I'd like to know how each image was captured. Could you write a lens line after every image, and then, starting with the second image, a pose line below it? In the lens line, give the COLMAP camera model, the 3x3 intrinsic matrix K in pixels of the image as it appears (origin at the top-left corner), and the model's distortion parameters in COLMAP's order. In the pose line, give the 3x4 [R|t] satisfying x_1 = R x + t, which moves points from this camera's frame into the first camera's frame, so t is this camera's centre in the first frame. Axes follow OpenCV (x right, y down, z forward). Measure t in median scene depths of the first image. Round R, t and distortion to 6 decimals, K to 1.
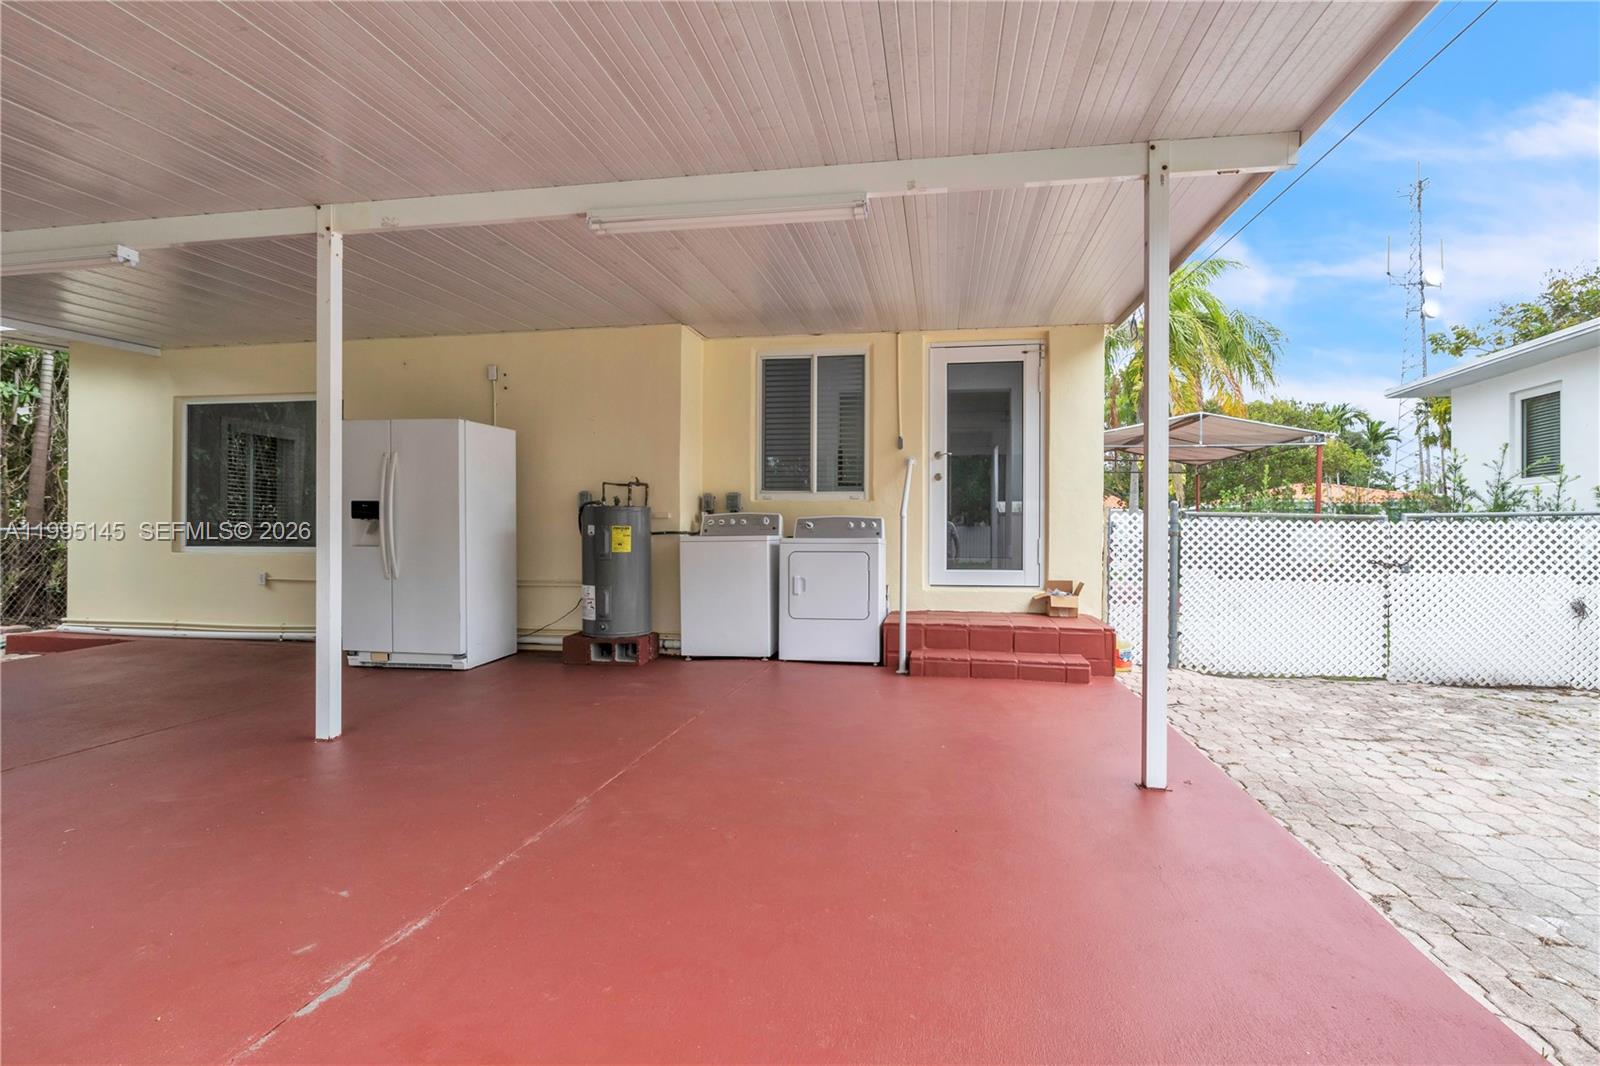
lens RADIAL K [[811.5, 0, 803.2], [0, 811.5, 529.7], [0, 0, 1]] dist [0.001486, 0.002896]
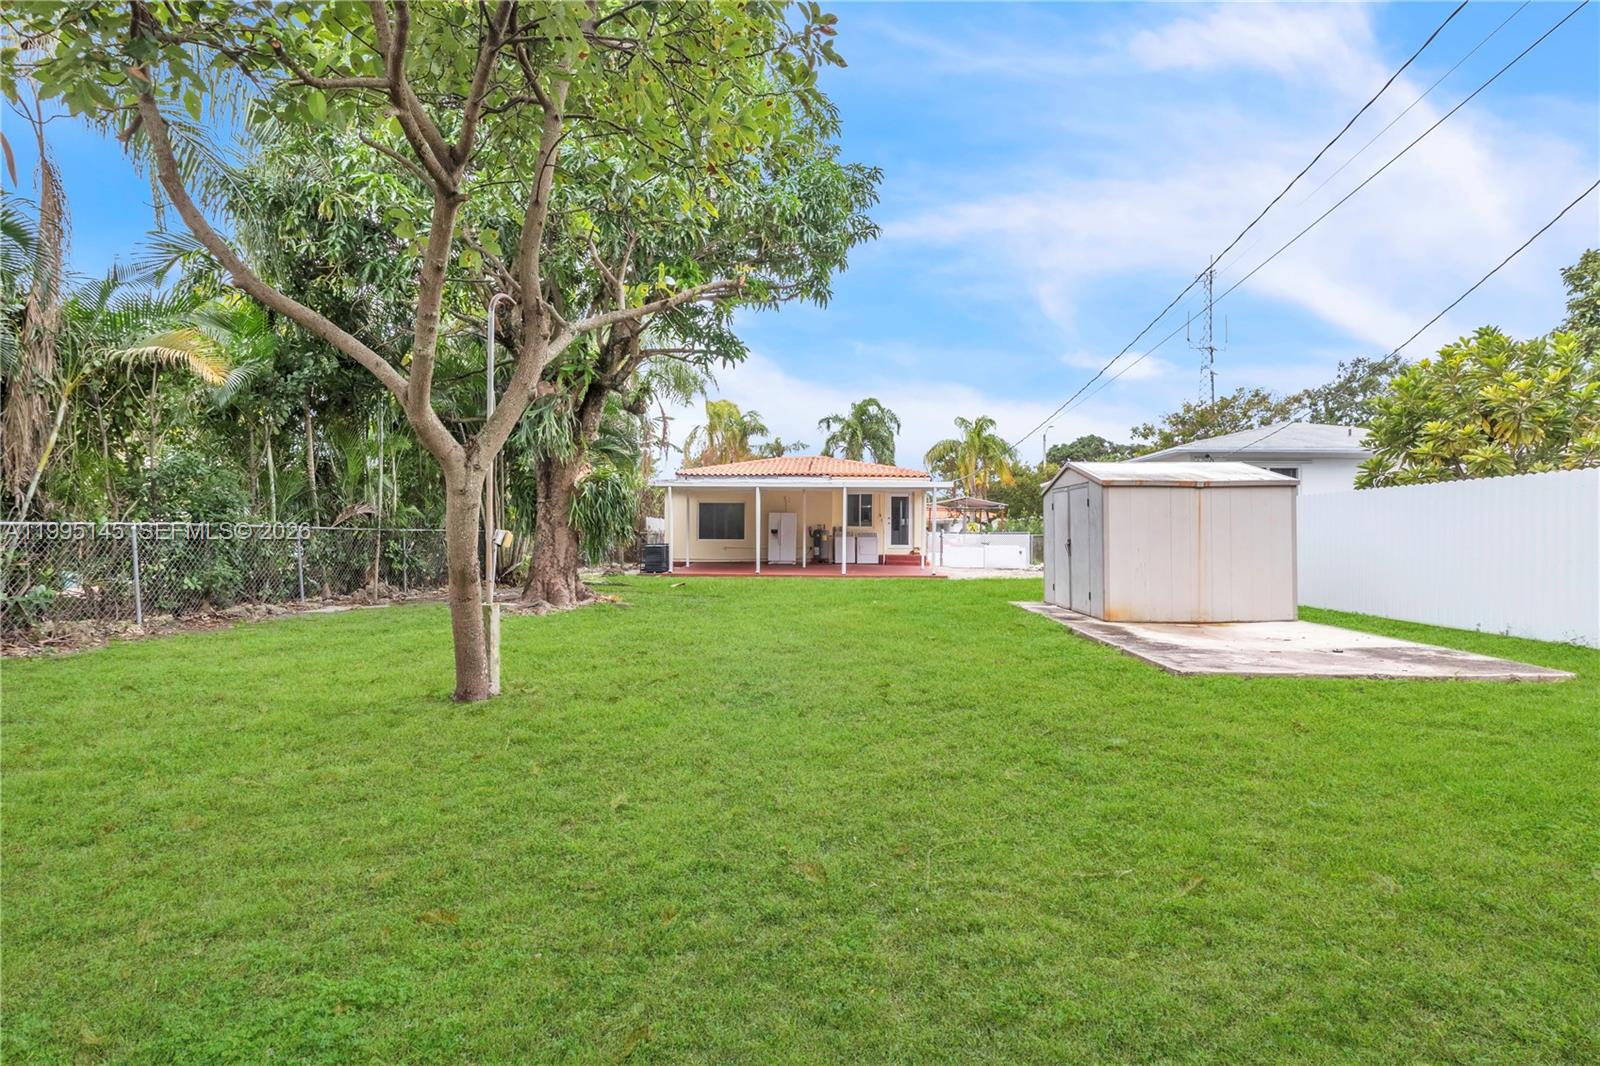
lens RADIAL K [[811.5, 0, 805.9], [0, 811.5, 537.1], [0, 0, 1]] dist [0.001486, 0.002896]
pose [[0.993229, 0.002671, 0.116146, -0.788735], [-0.002745, 0.999996, 0.000471, 0.007490], [-0.116144, -0.000787, 0.993232, -3.280751]]
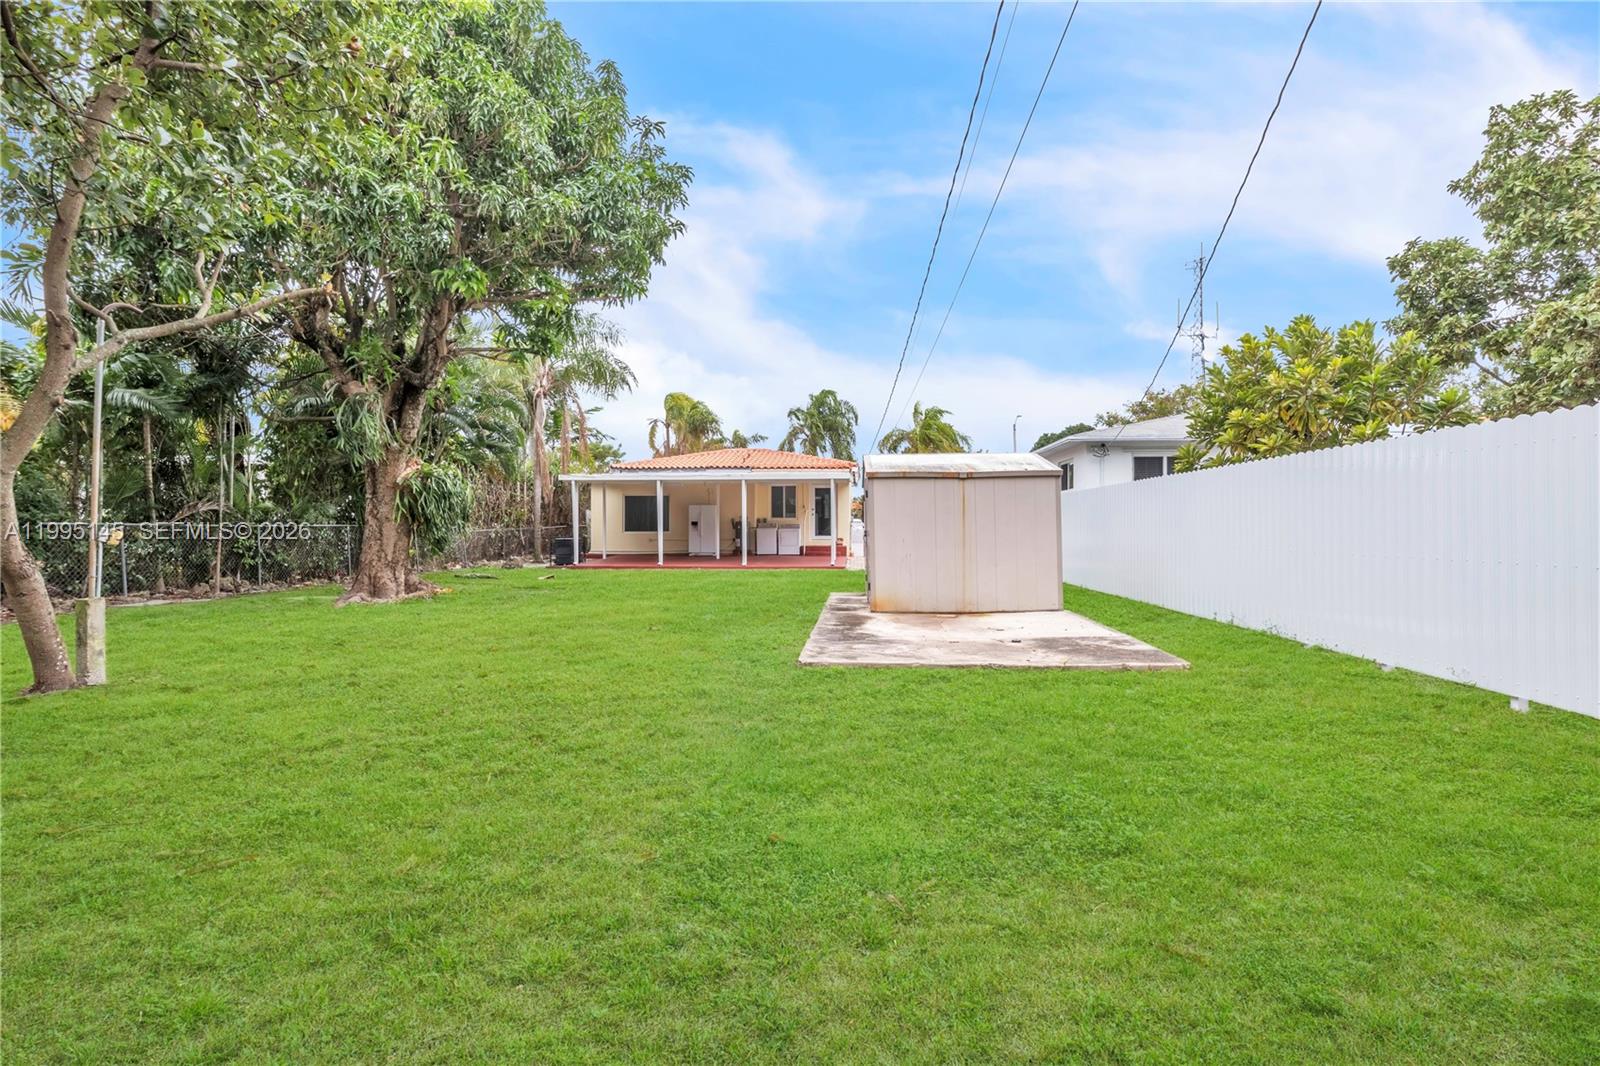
lens RADIAL K [[811.5, 0, 794.2], [0, 811.5, 522.2], [0, 0, 1]] dist [0.001486, 0.002896]
pose [[0.996640, -0.003644, 0.081822, -0.294703], [0.004225, 0.999967, -0.006918, 0.004038], [-0.081794, 0.007241, 0.996623, -3.358316]]
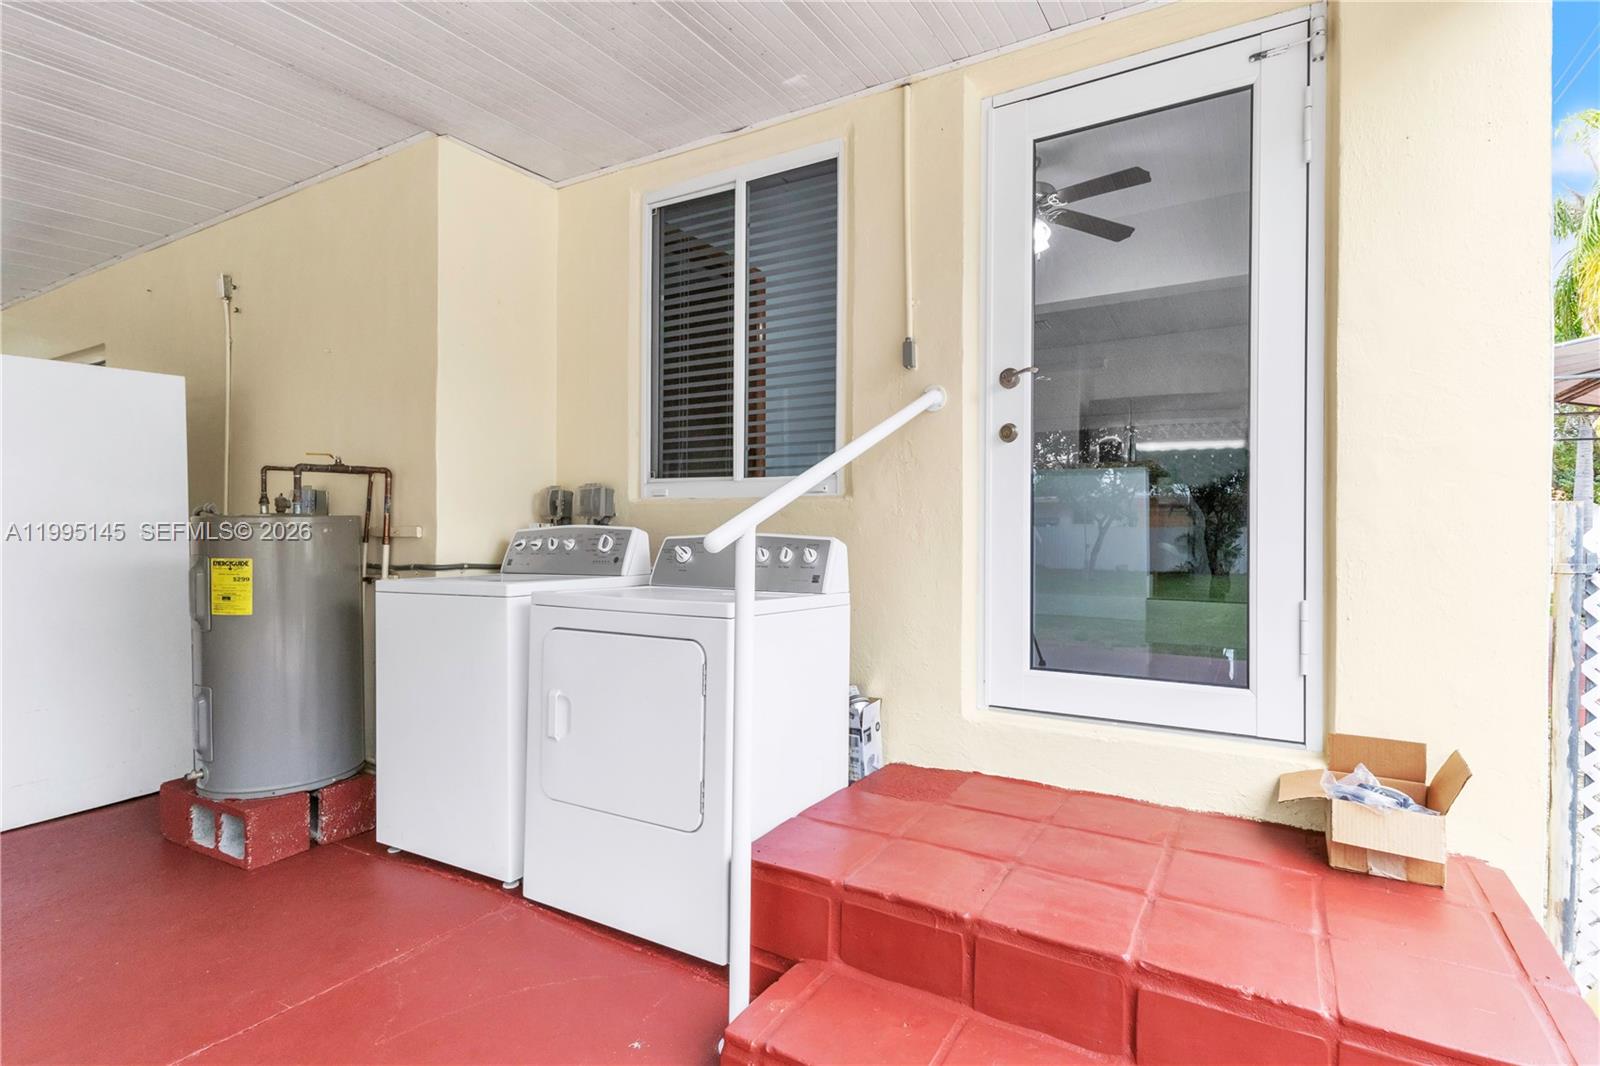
lens RADIAL K [[811.5, 0, 789.9], [0, 811.5, 526.8], [0, 0, 1]] dist [0.001486, 0.002896]
pose [[0.930069, -0.001200, -0.367383, 0.213291], [-0.000847, 0.999985, -0.005413, -0.017935], [0.367384, 0.005345, 0.930054, 0.602428]]
